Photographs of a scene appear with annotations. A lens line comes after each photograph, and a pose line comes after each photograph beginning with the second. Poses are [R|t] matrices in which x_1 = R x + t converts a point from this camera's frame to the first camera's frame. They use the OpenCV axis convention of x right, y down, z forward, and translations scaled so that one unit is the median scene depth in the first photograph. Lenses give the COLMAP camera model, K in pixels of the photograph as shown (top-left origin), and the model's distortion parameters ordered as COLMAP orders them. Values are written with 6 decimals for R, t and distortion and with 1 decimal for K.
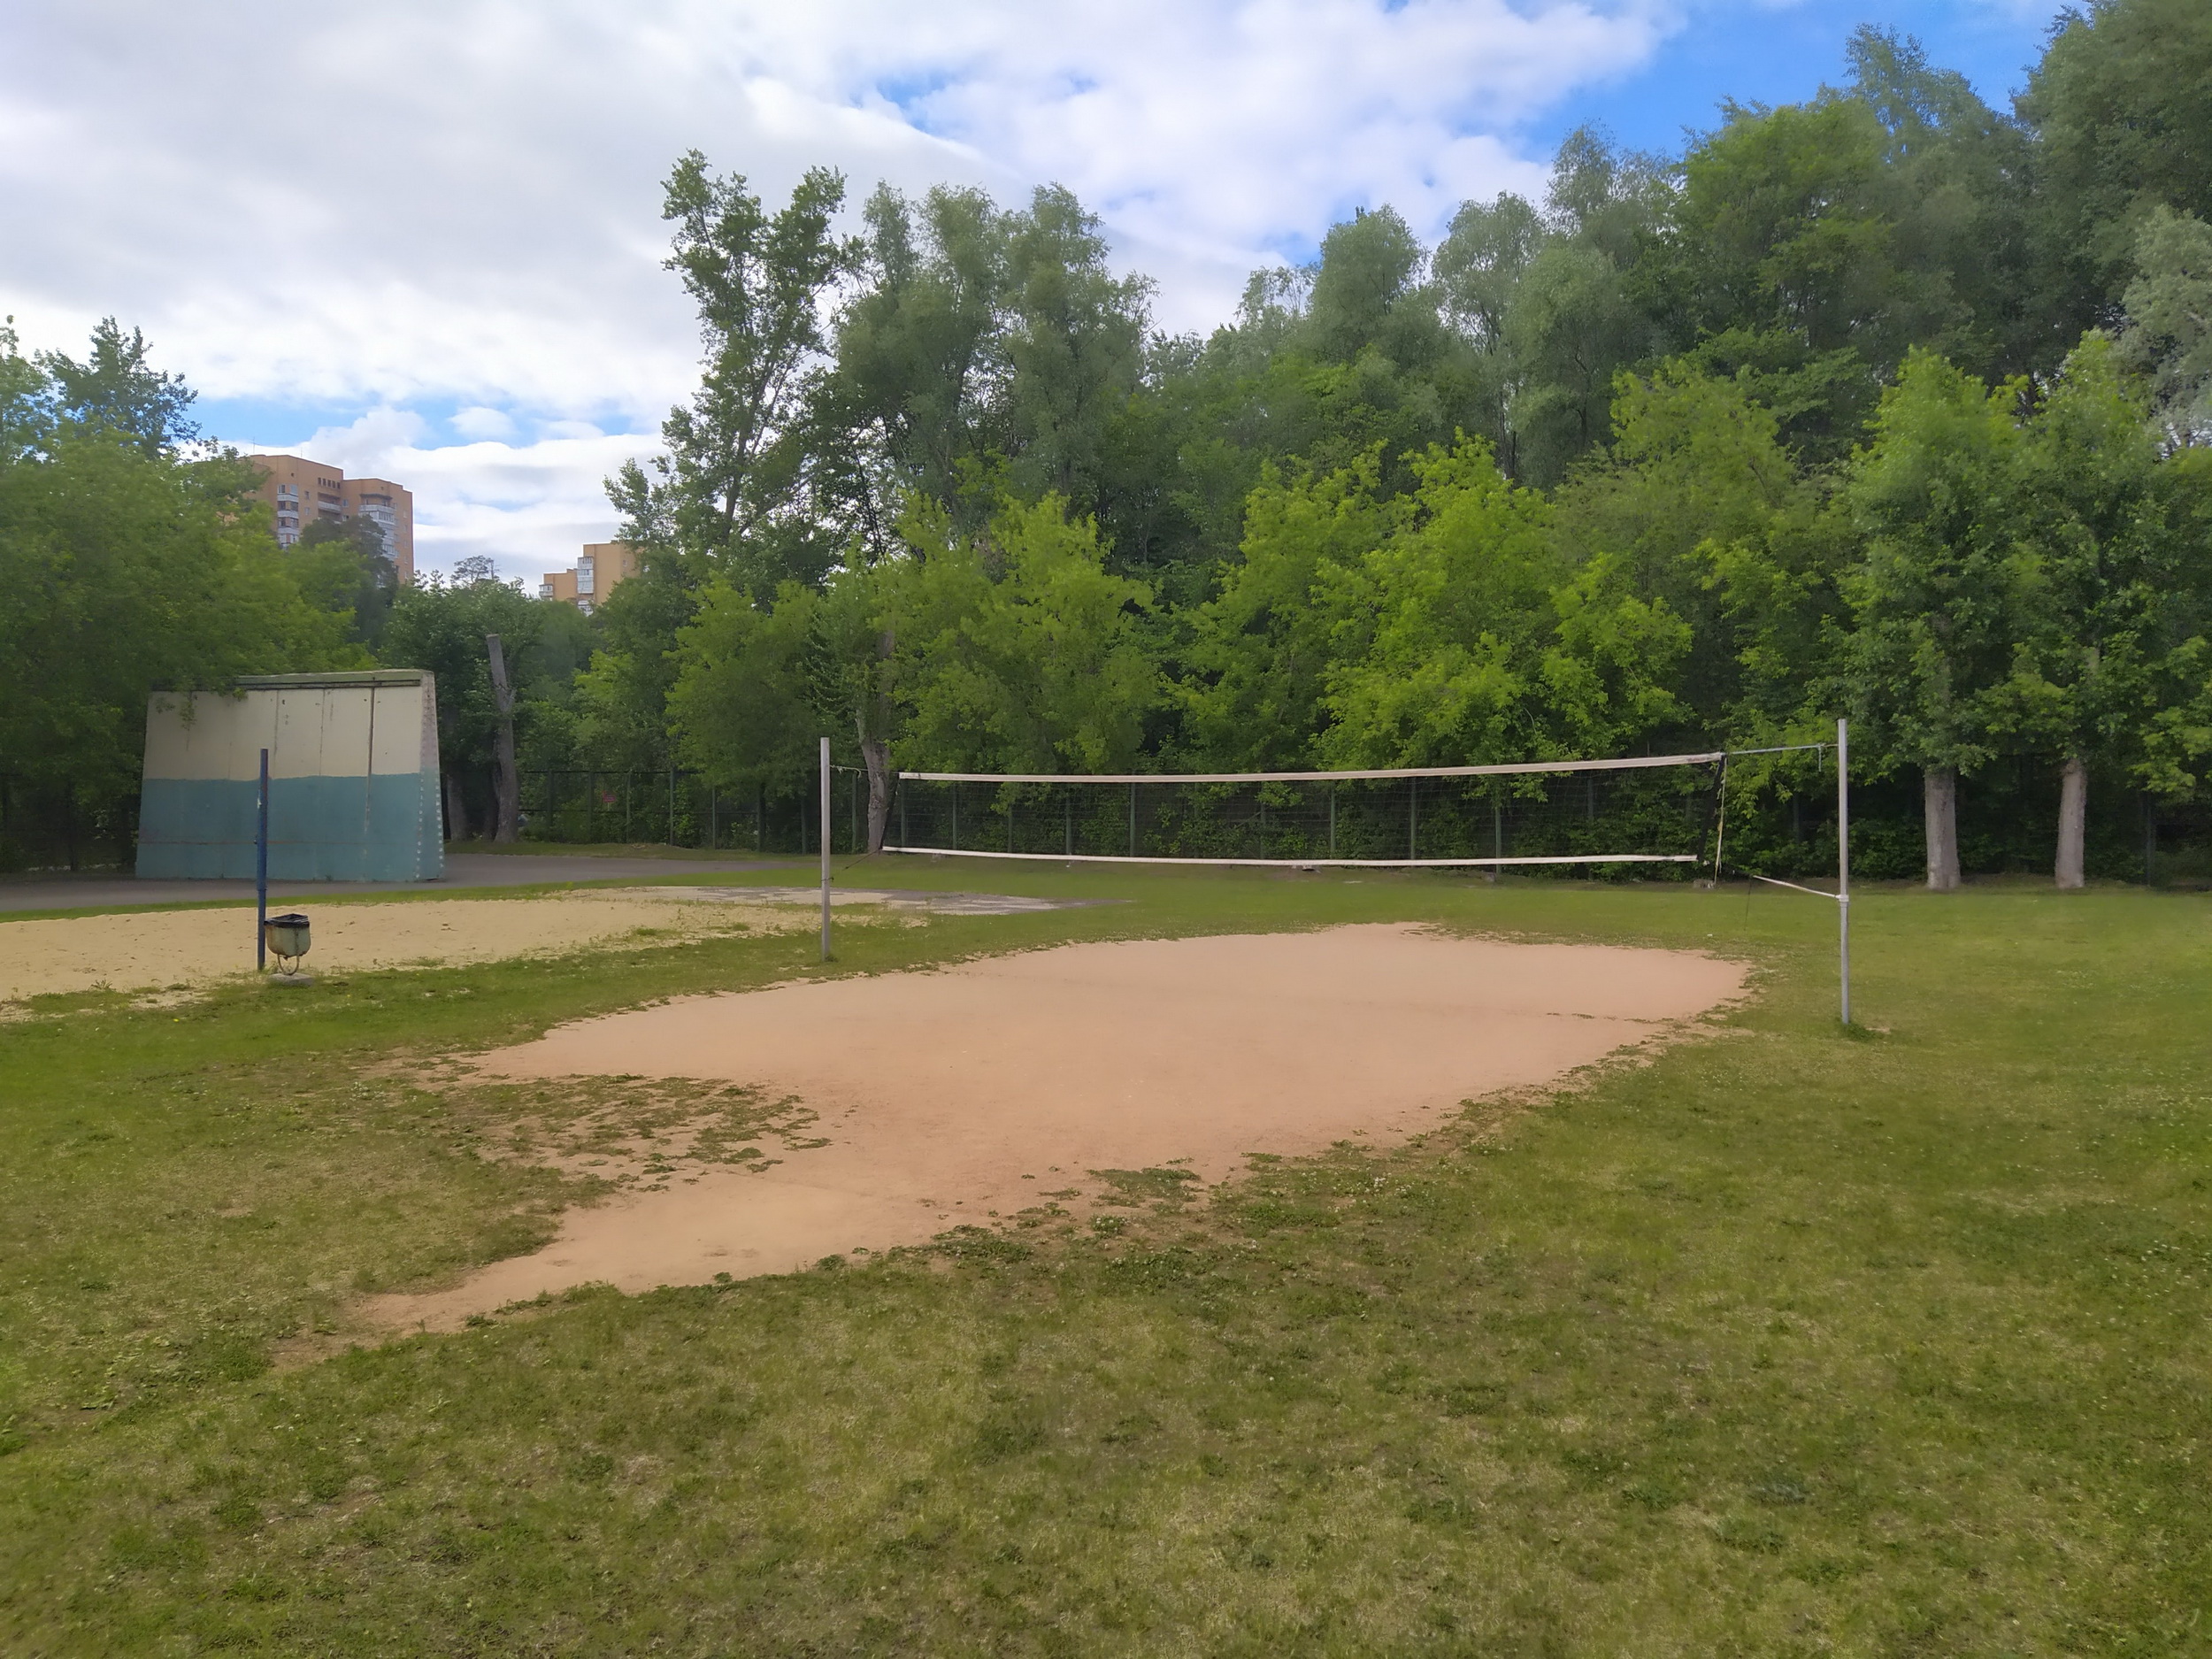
lens RADIAL K [[1618.1, 0, 1106.2], [0, 1618.1, 811.6], [0, 0, 1]] dist [0.012830, -0.007891]
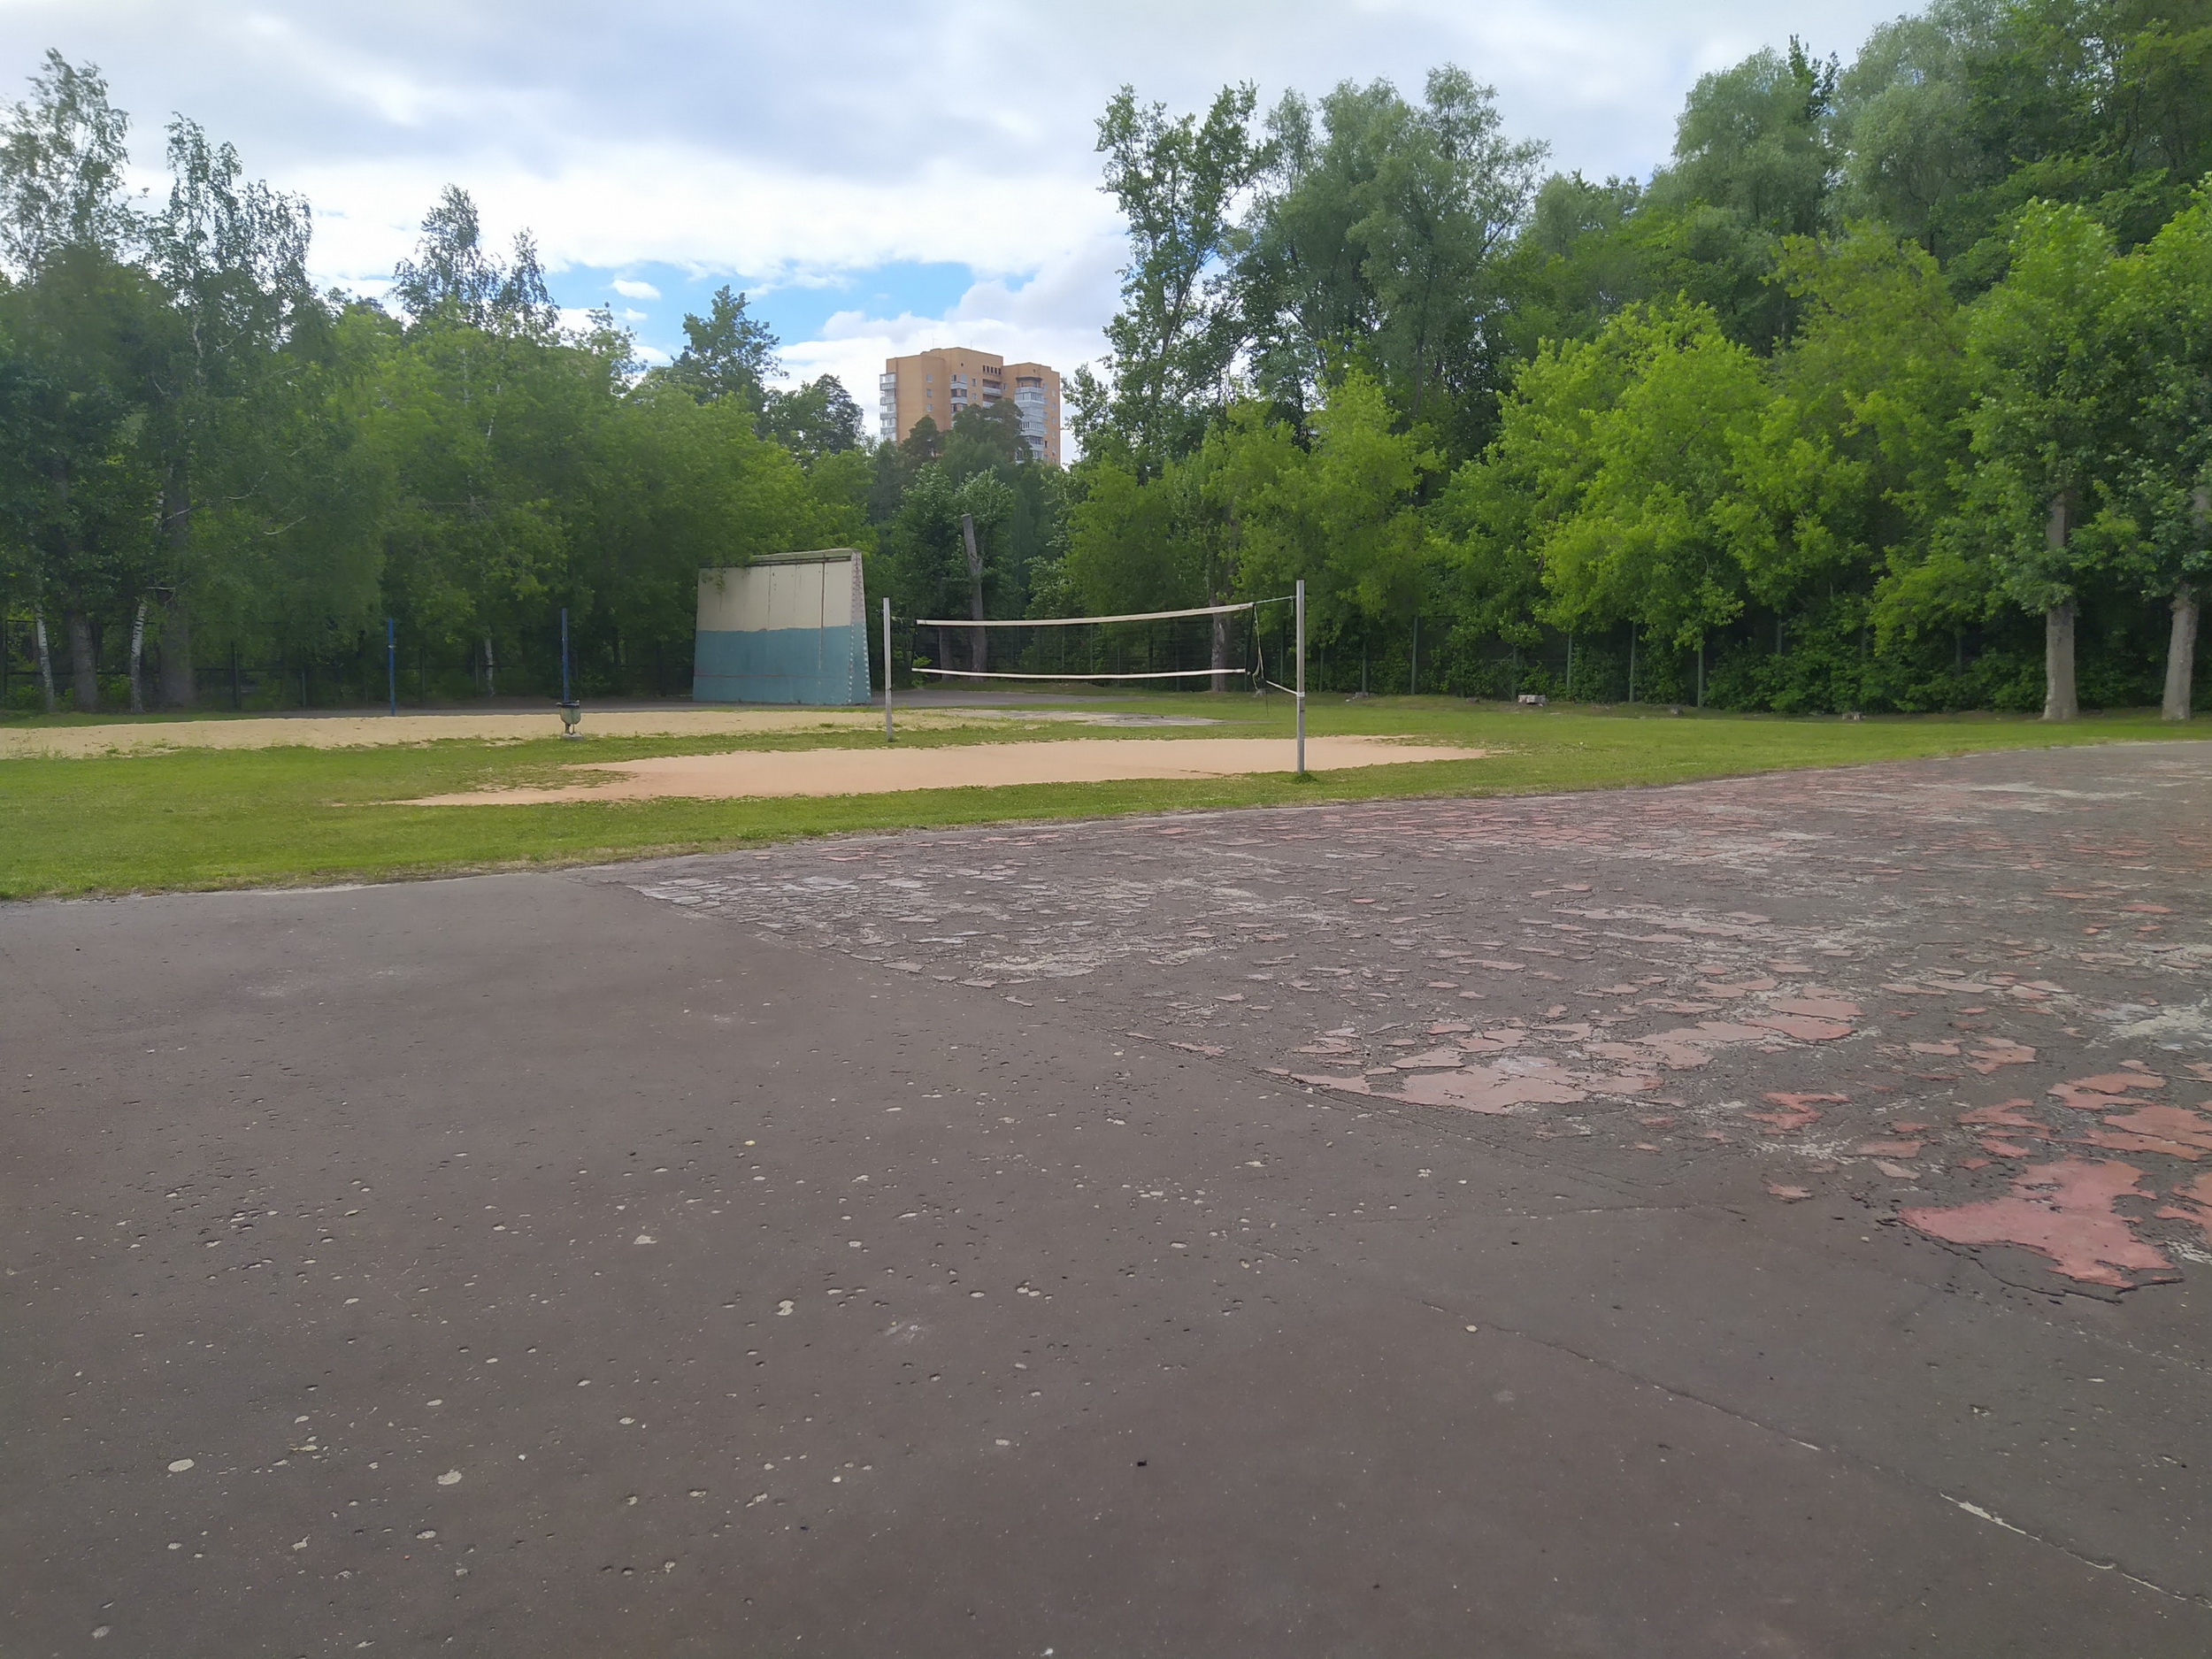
lens RADIAL K [[1618.1, 0, 1110.1], [0, 1618.1, 843.4], [0, 0, 1]] dist [0.012830, -0.007891]
pose [[0.913698, 0.044948, -0.403901, 0.239312], [0.000890, 0.993641, 0.112589, 0.004798], [0.406393, -0.103232, 0.907848, -0.128838]]
